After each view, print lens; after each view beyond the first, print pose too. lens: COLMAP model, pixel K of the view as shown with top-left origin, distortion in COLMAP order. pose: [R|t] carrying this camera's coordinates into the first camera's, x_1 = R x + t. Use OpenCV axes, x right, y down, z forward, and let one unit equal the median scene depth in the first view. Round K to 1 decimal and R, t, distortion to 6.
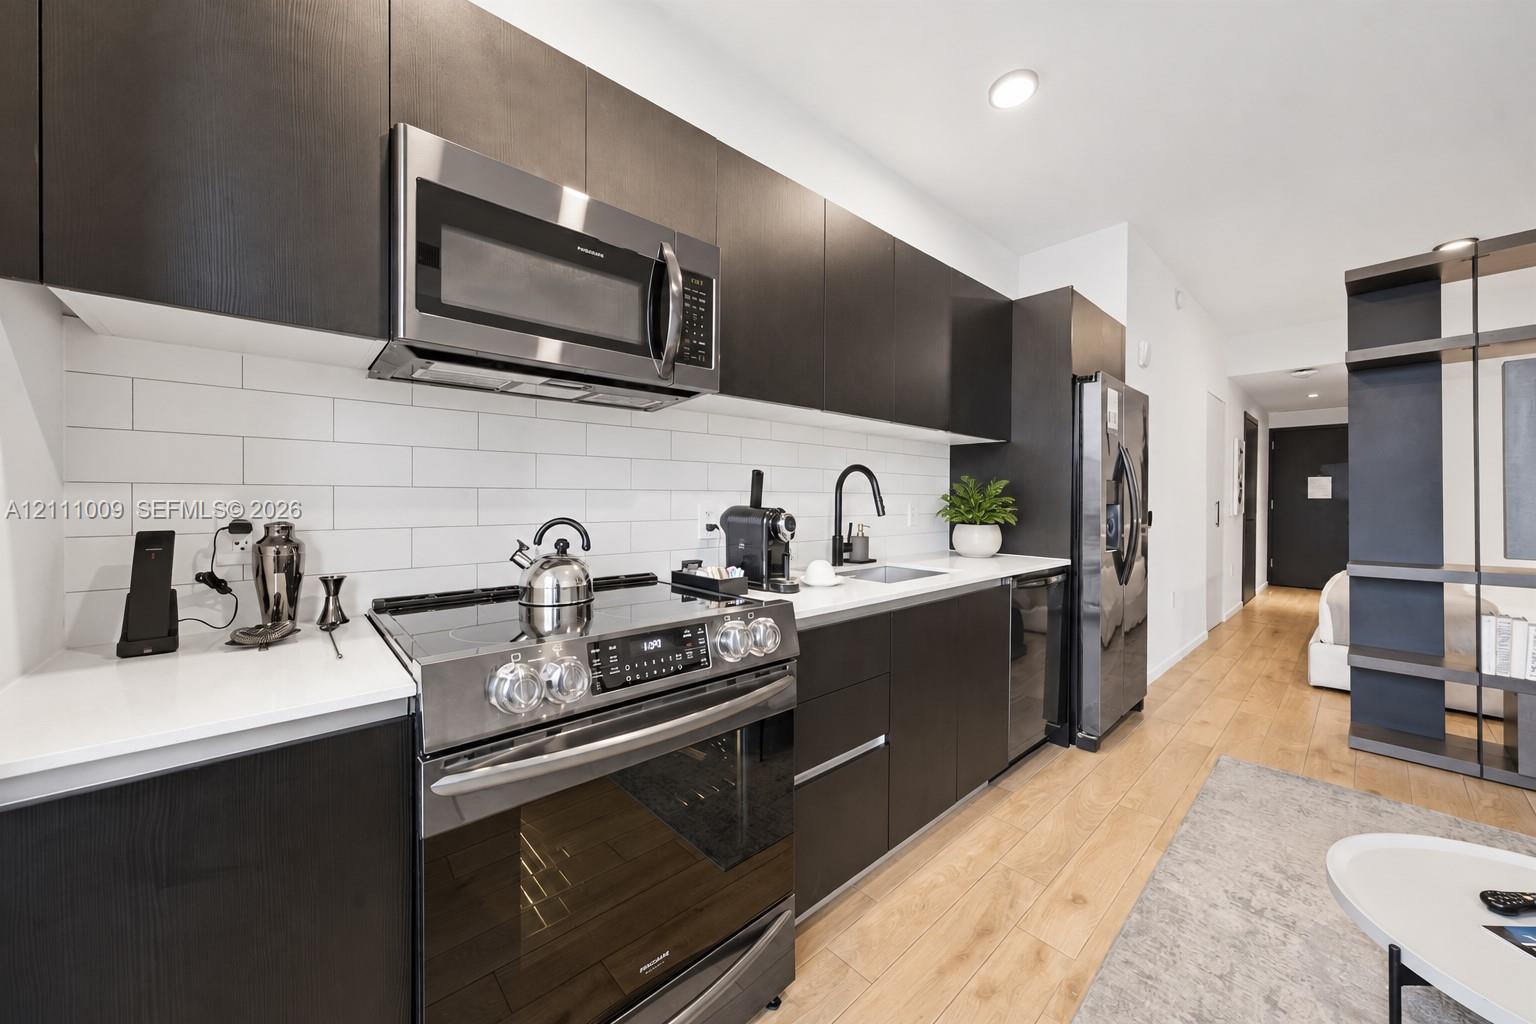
lens RADIAL K [[593.9, 0, 766.2], [0, 593.9, 509.1], [0, 0, 1]] dist [0.001924, 0.000045]
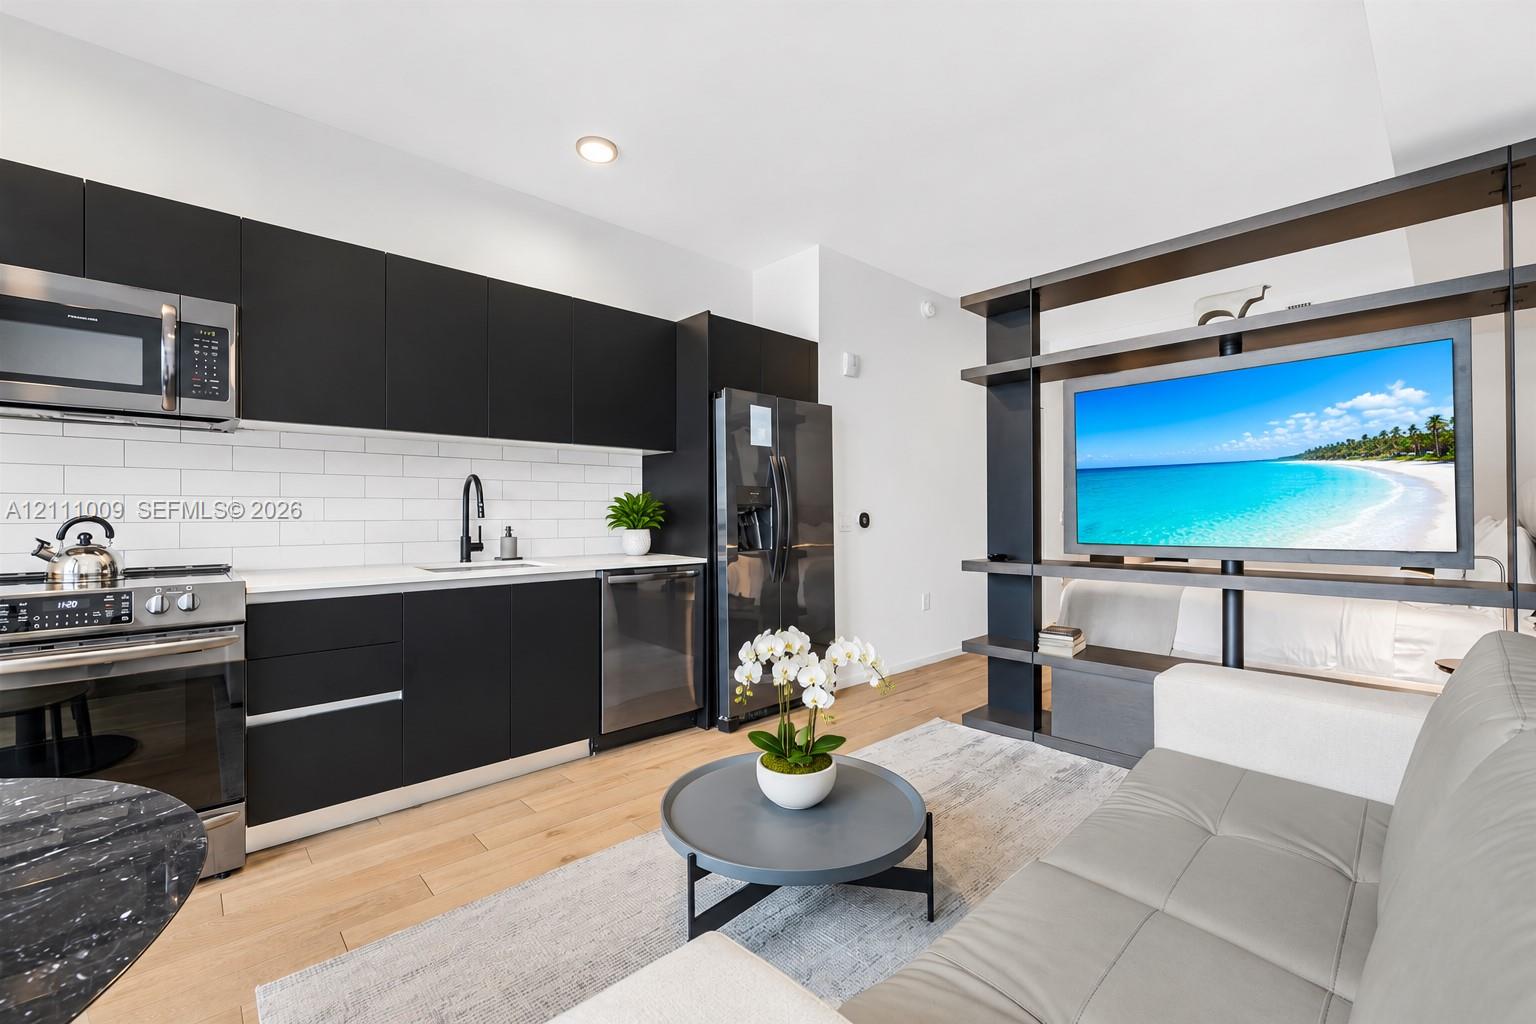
lens RADIAL K [[687.9, 0, 771.8], [0, 687.9, 514.3], [0, 0, 1]] dist [-0.004818, -0.000673]
pose [[0.999748, -0.006330, 0.021558, 1.104645], [0.006547, 0.999929, -0.009996, 0.030637], [-0.021494, 0.010135, 0.999718, -0.511183]]
